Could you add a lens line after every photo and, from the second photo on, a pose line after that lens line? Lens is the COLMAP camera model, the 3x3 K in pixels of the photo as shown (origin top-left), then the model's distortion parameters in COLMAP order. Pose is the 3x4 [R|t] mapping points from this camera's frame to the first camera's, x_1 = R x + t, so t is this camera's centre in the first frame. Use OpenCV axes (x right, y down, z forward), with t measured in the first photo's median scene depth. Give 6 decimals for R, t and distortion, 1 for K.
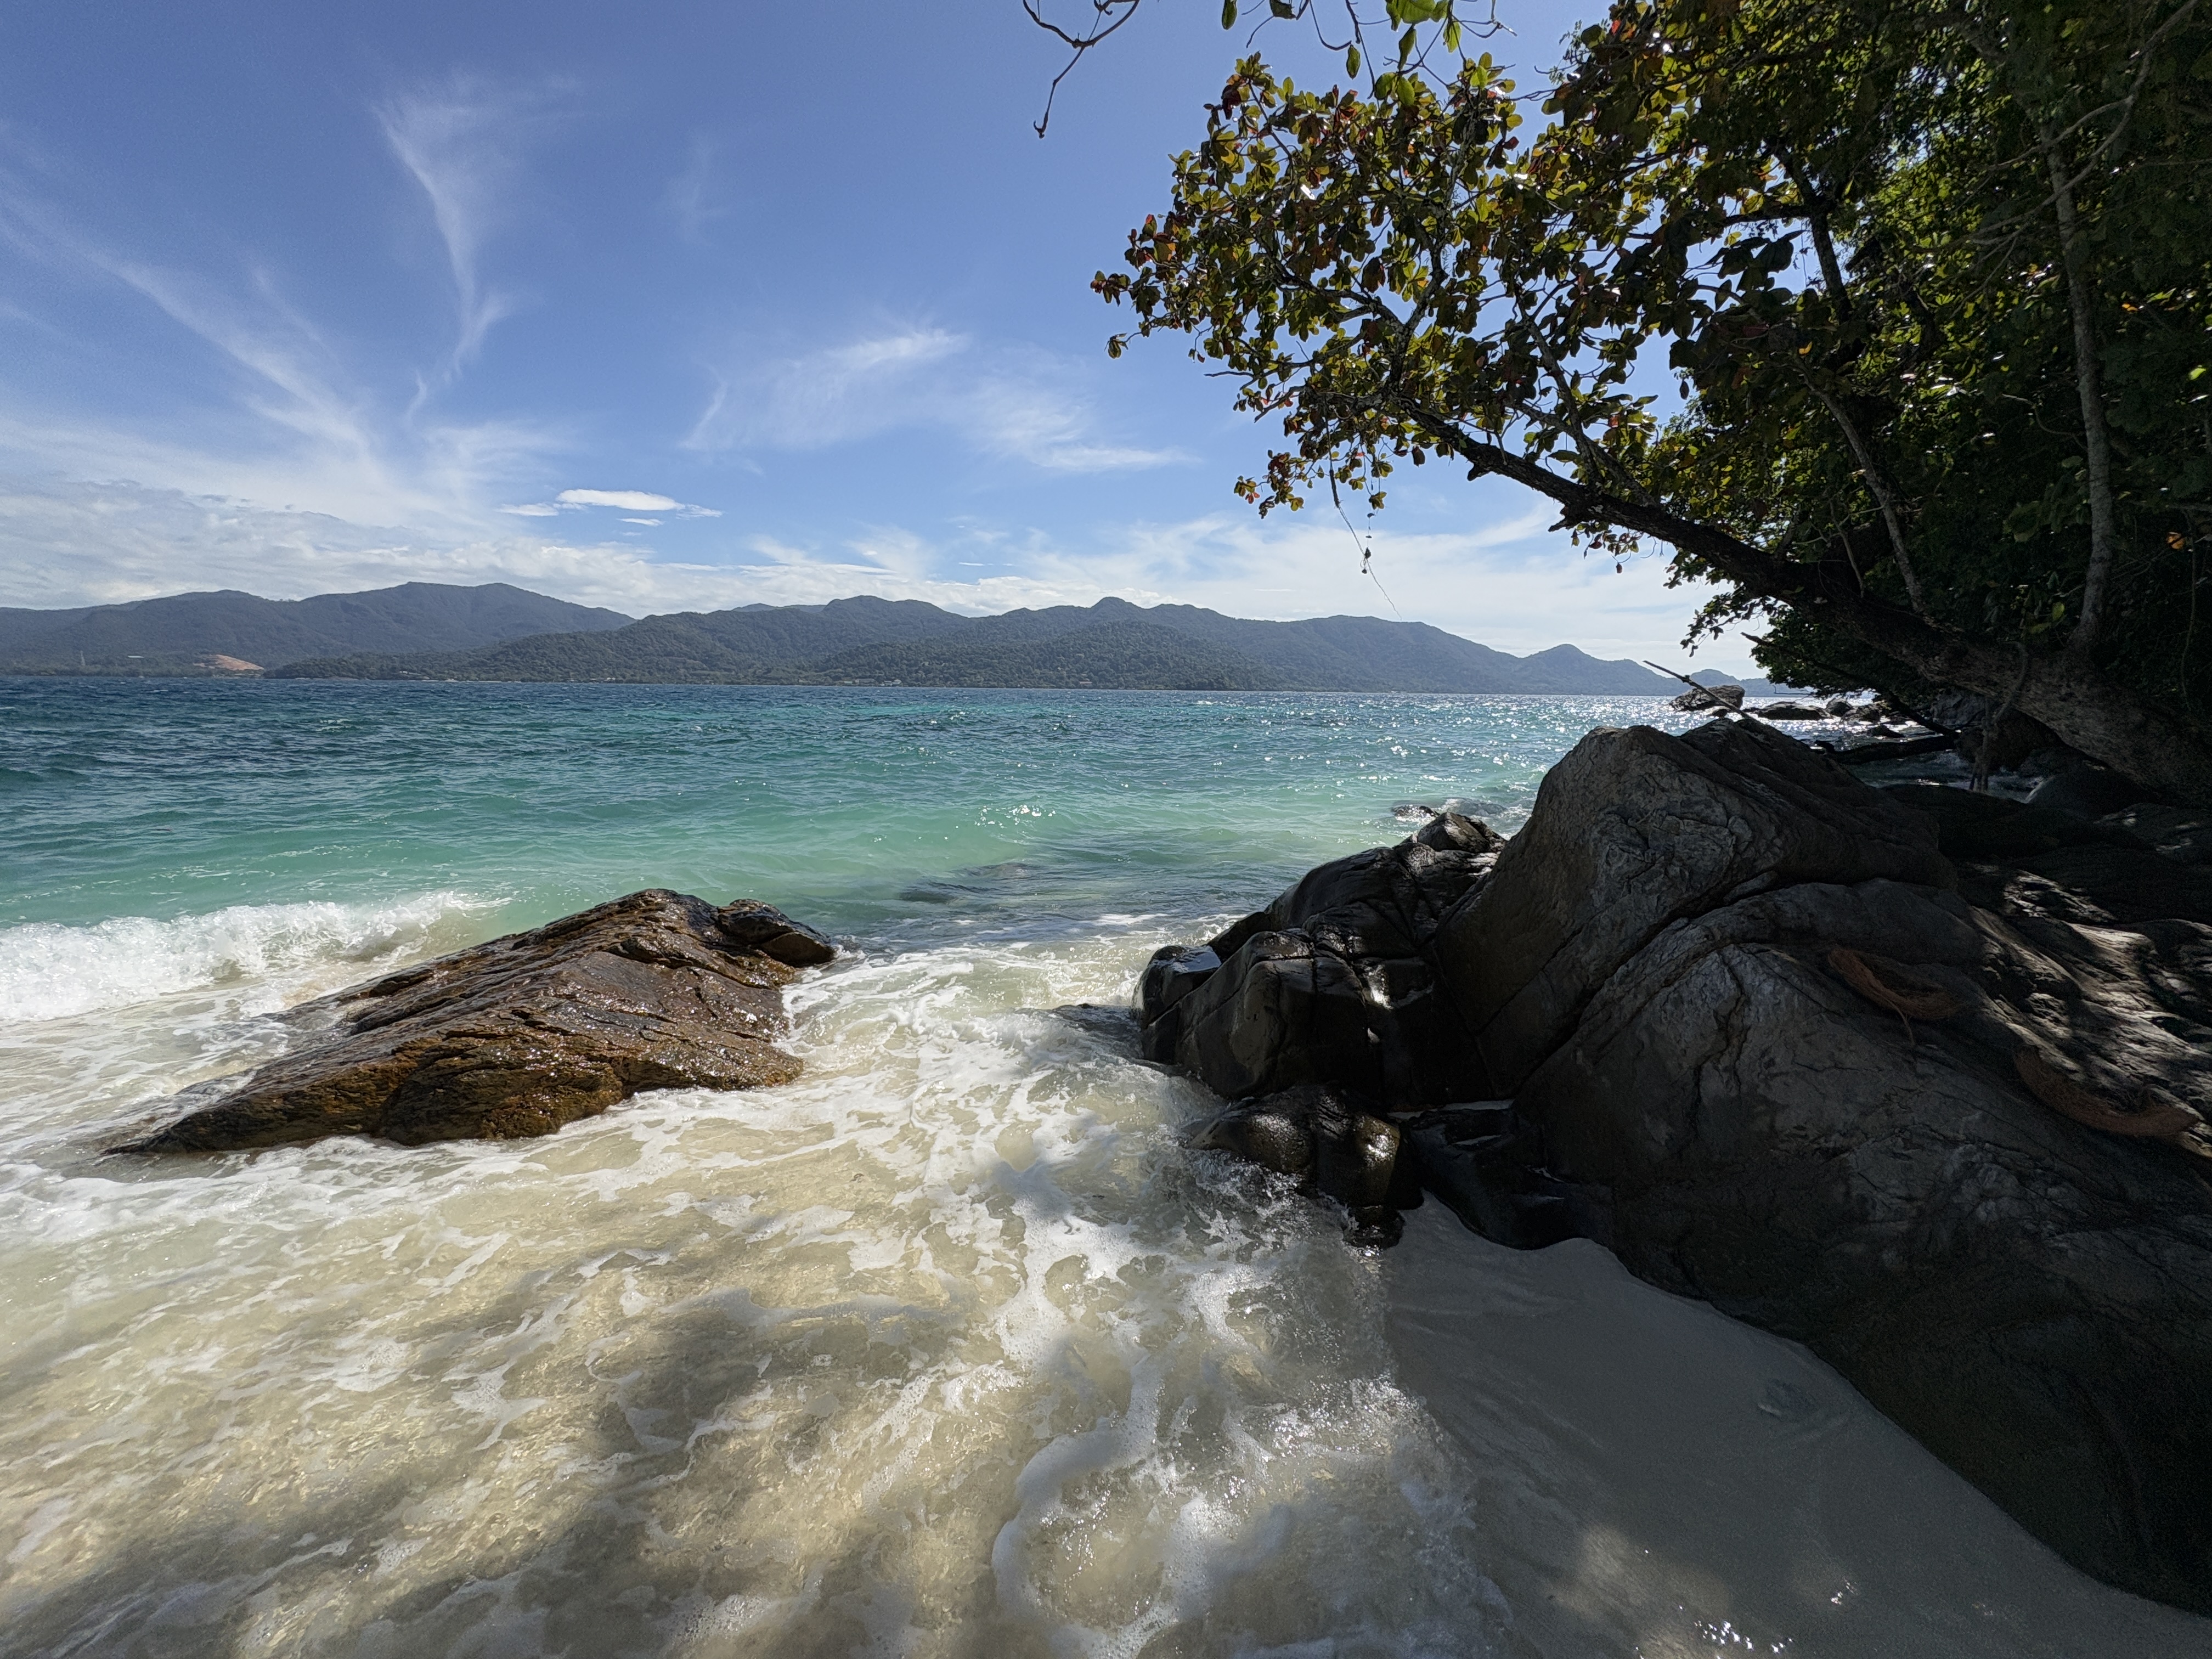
lens RADIAL K [[893.6, 0, 1106.0], [0, 893.6, 829.5], [0, 0, 1]] dist [0.000730, 0.000168]
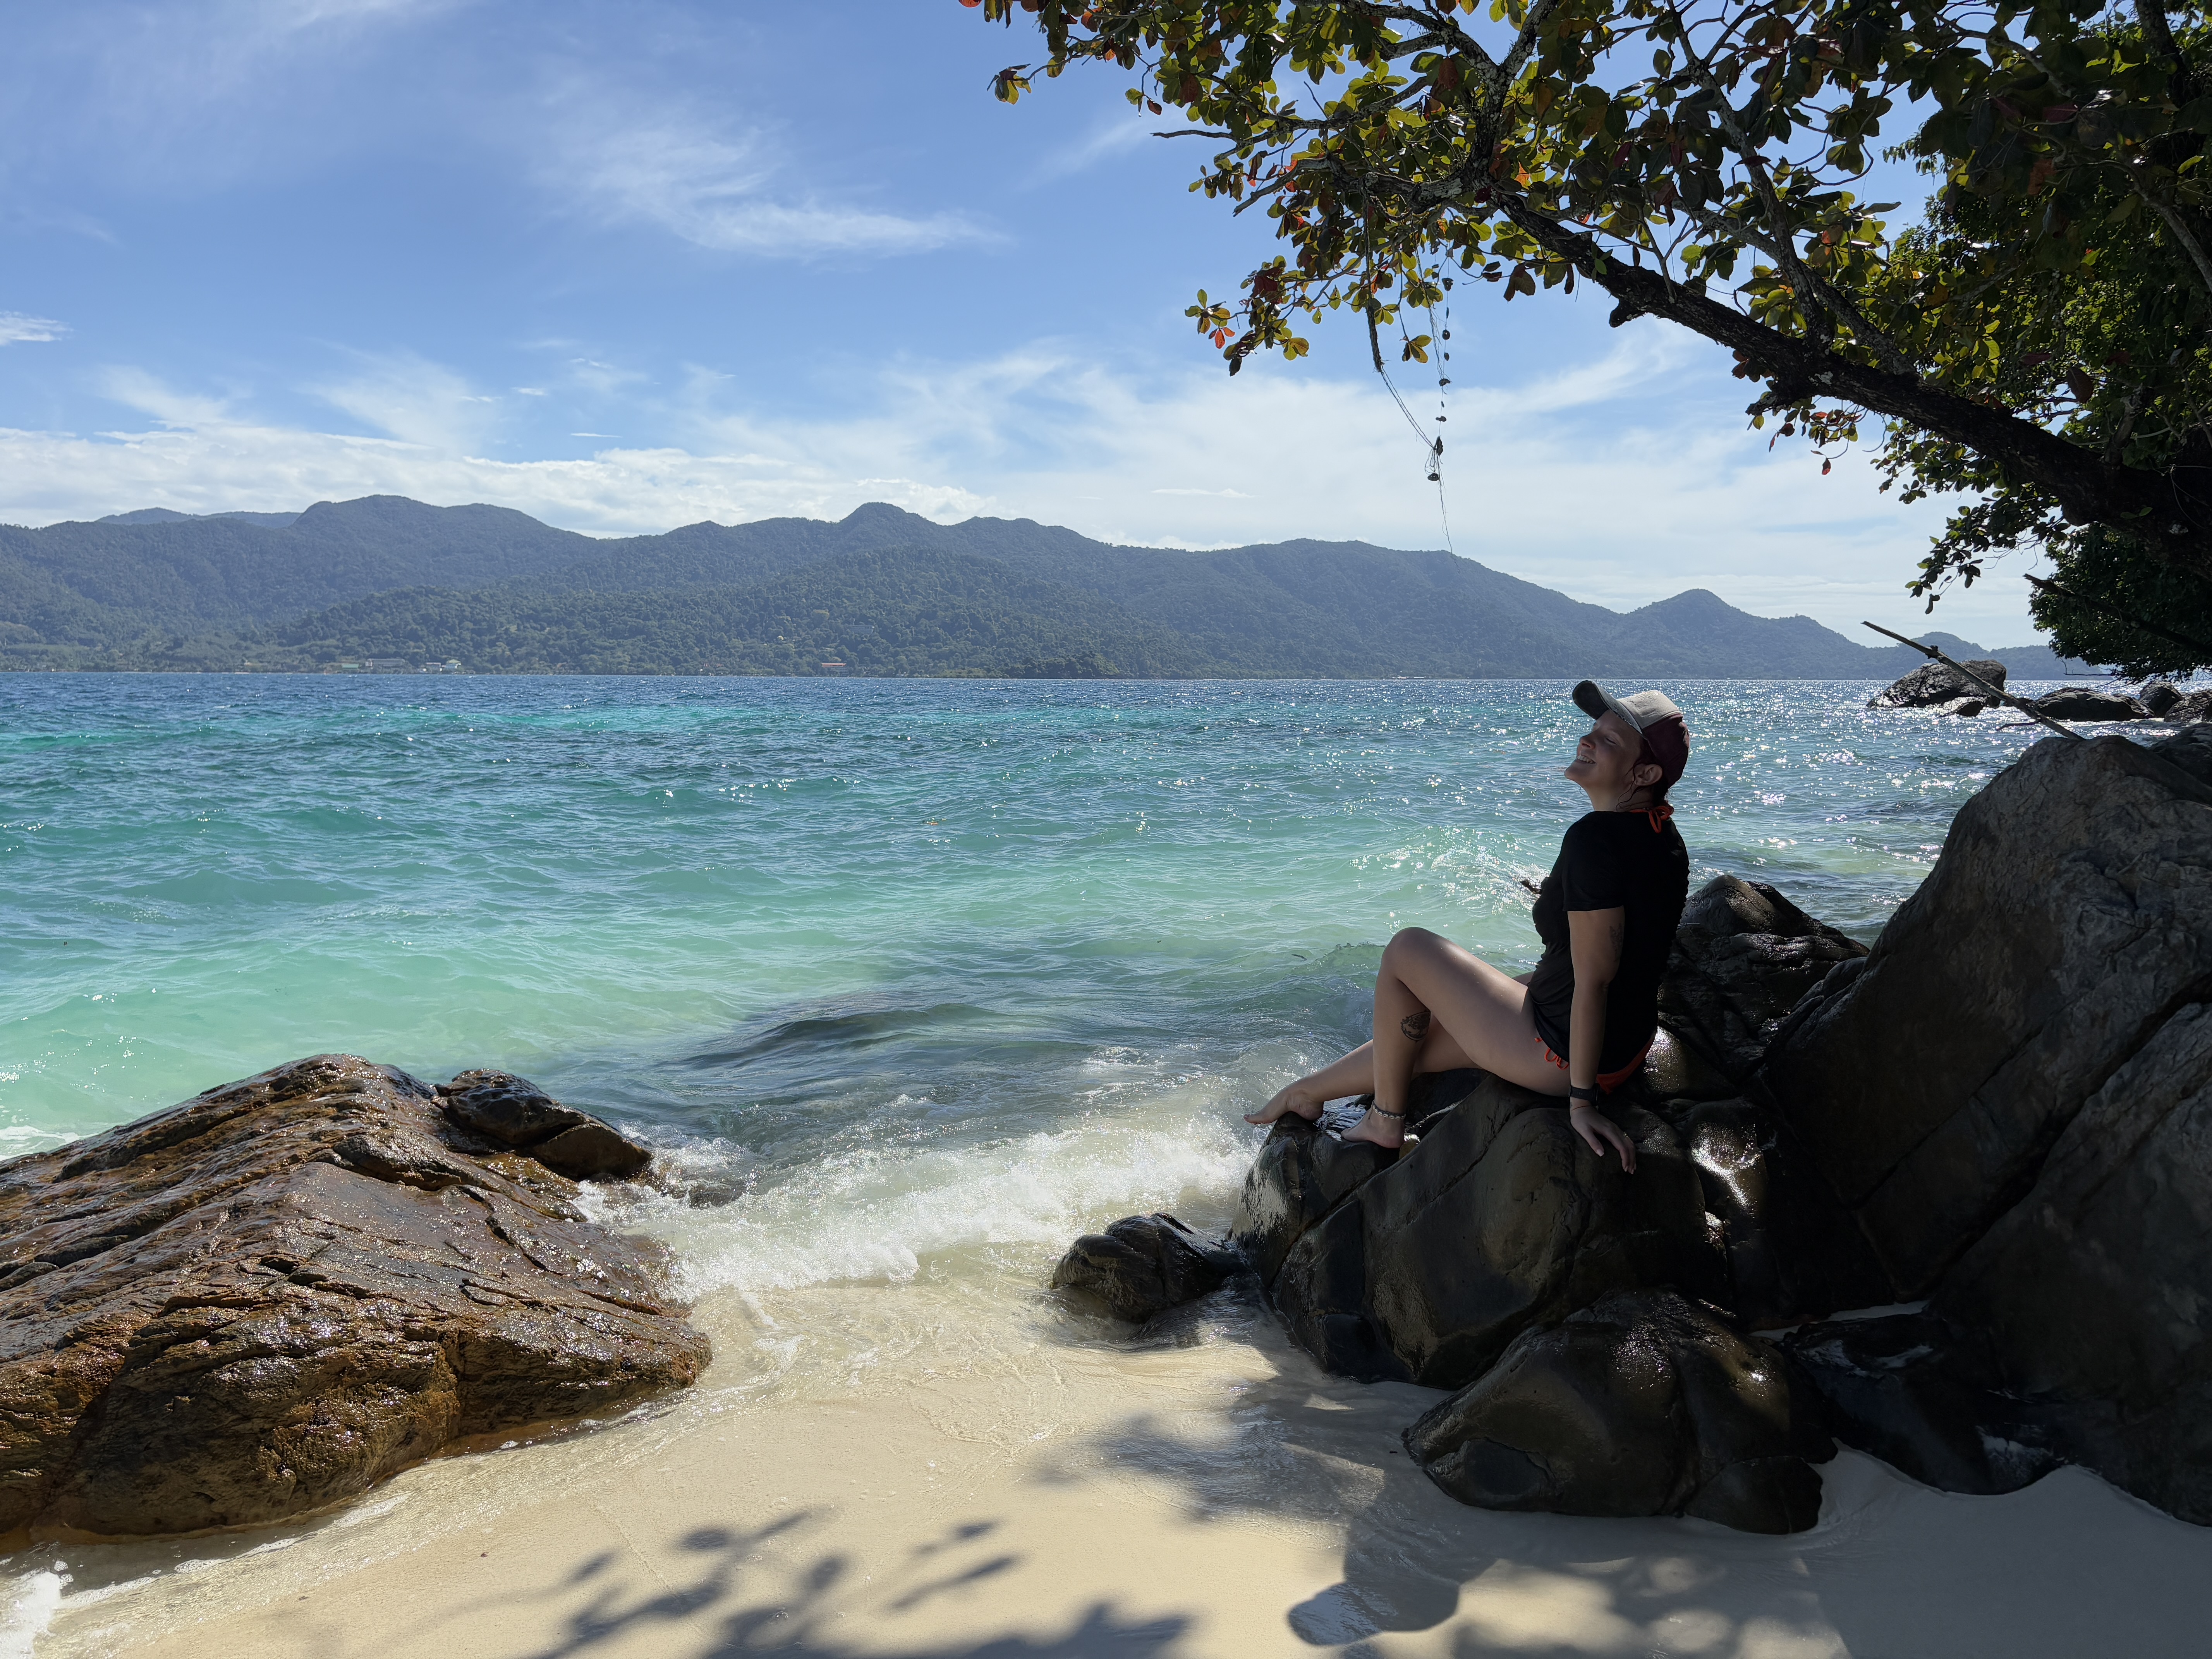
lens RADIAL K [[1695.6, 0, 1106.0], [0, 1695.6, 829.5], [0, 0, 1]] dist [0.079867, -0.104664]
pose [[0.989915, -0.020629, 0.140149, -0.084194], [0.029718, 0.997566, -0.063072, 0.004471], [-0.138507, 0.066601, 0.988120, -0.051893]]
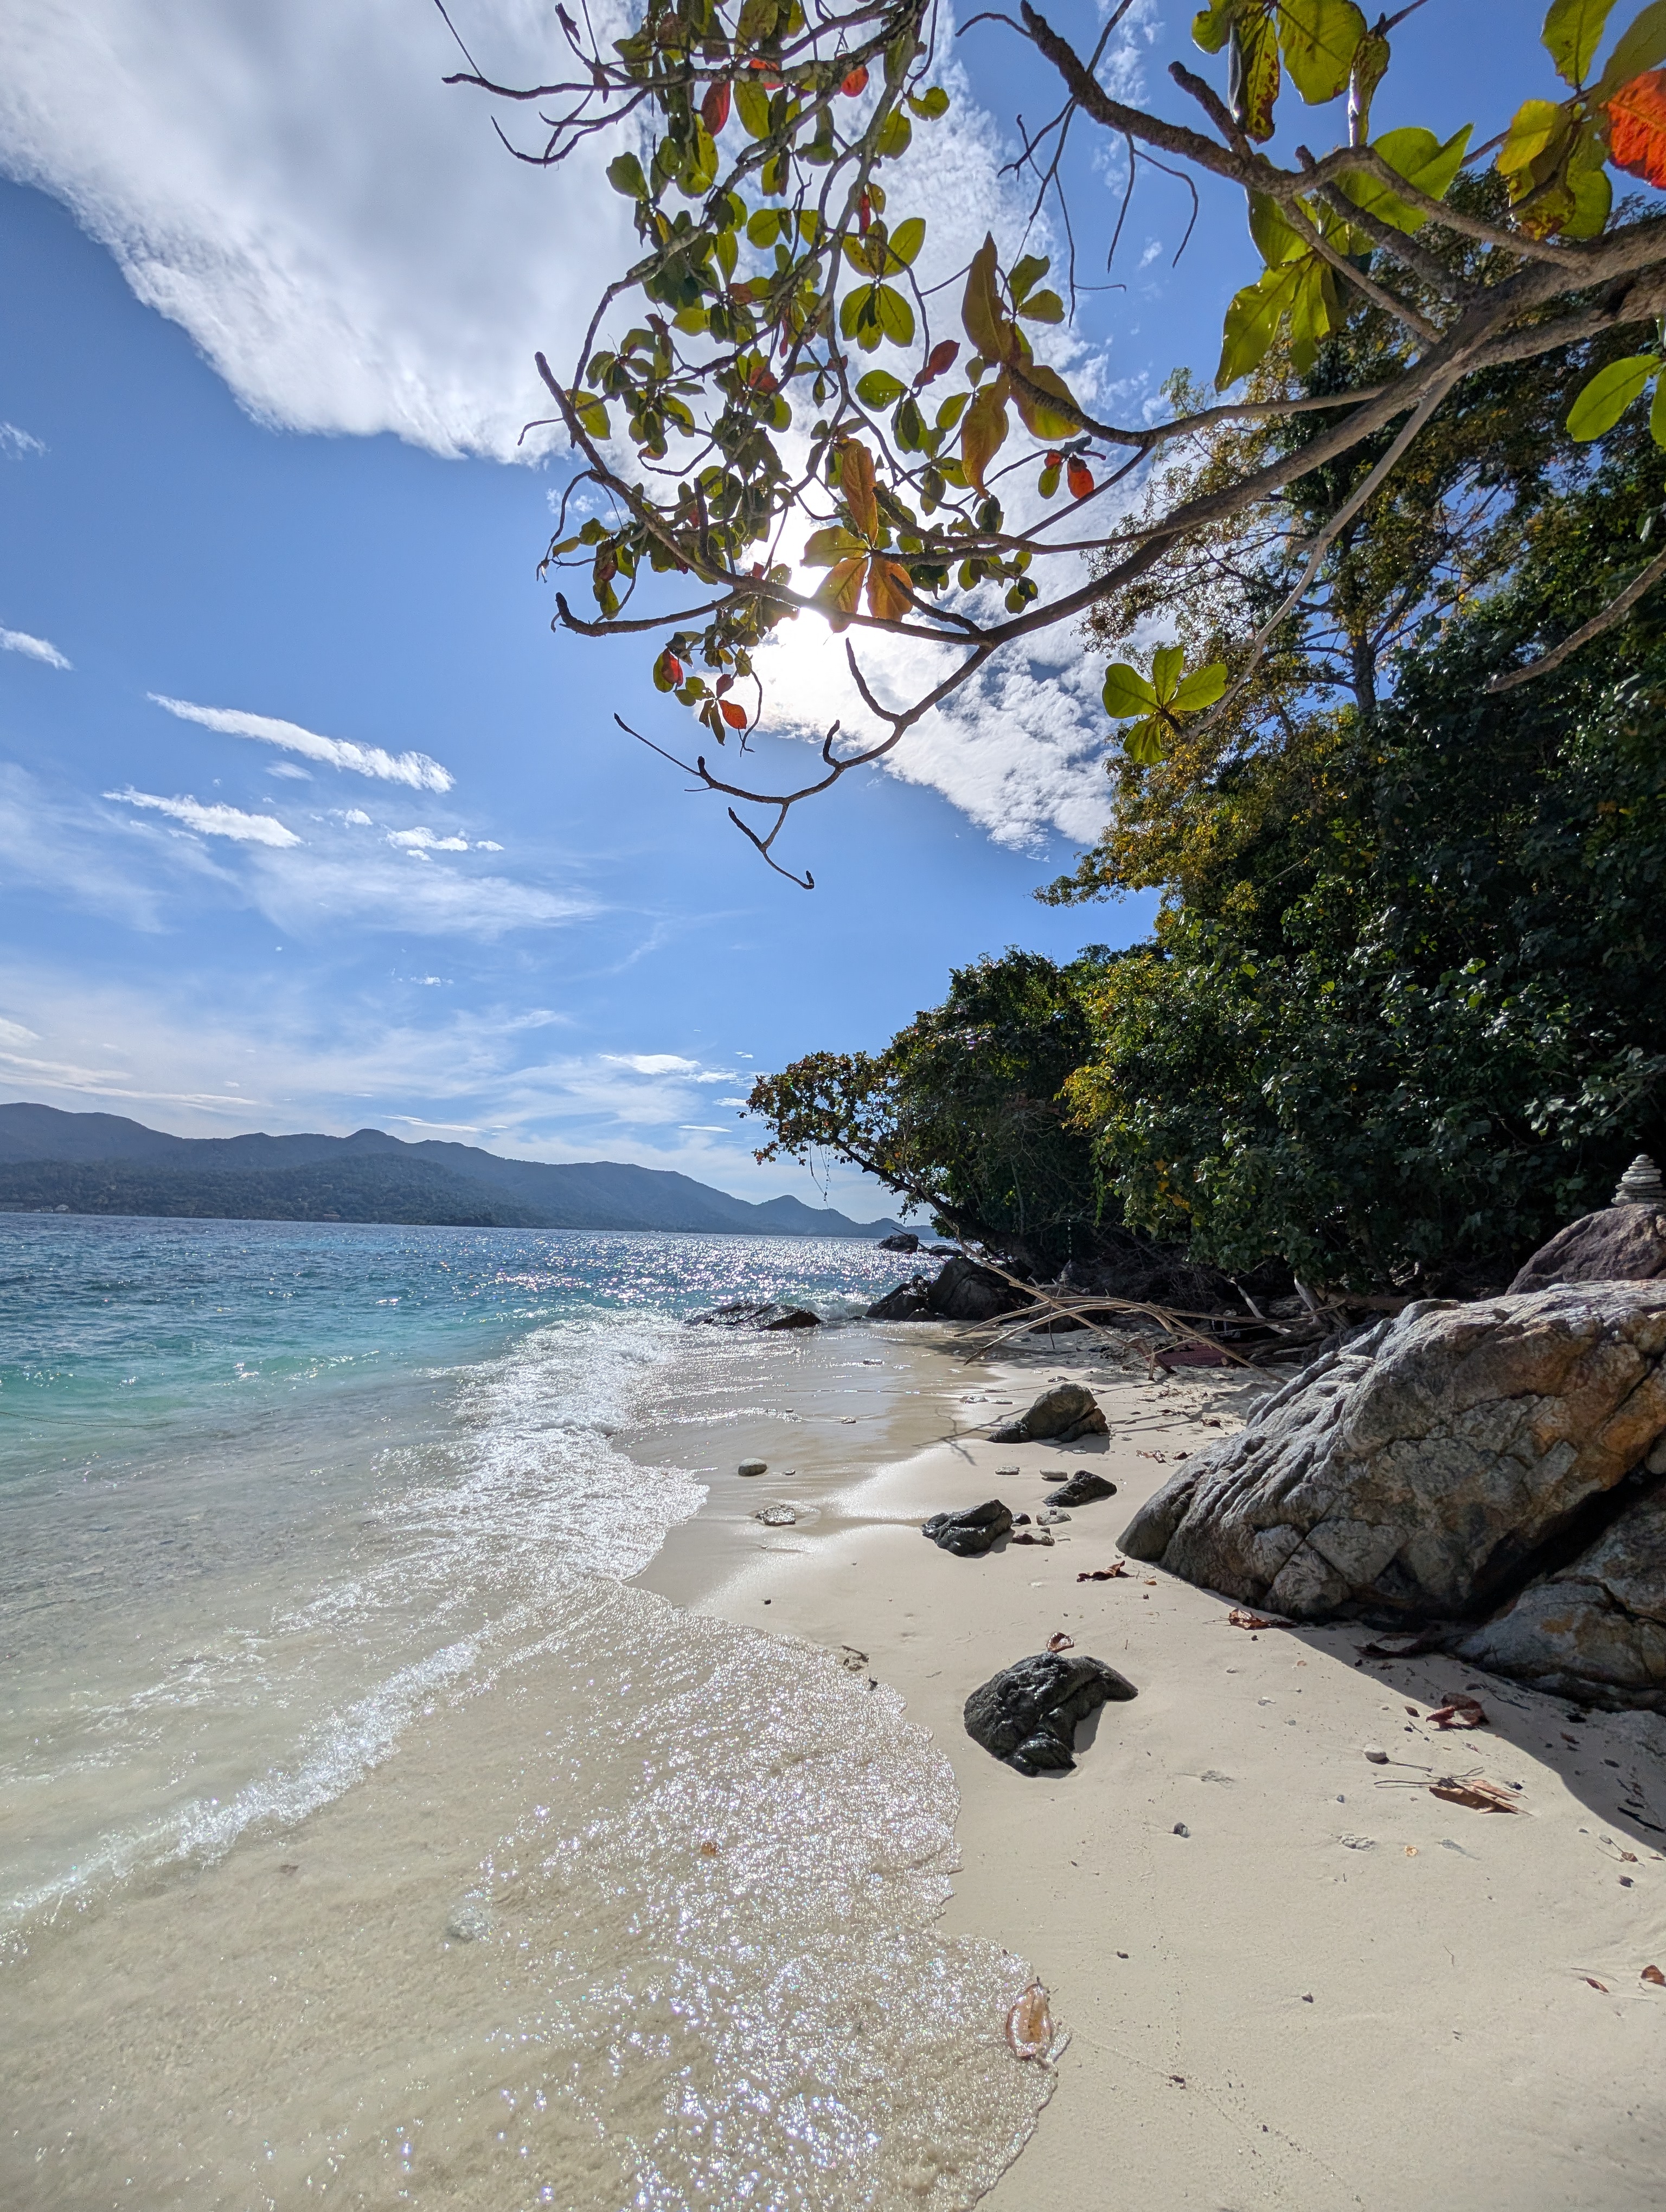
lens RADIAL K [[927.4, 0, 833.0], [0, 927.4, 1106.0], [0, 0, 1]] dist [-0.000367, -0.000029]
pose [[0.857759, 0.085095, 0.506961, -1.115162], [0.059722, 0.963029, -0.262694, 0.170960], [-0.510572, 0.255605, 0.820964, -1.359086]]
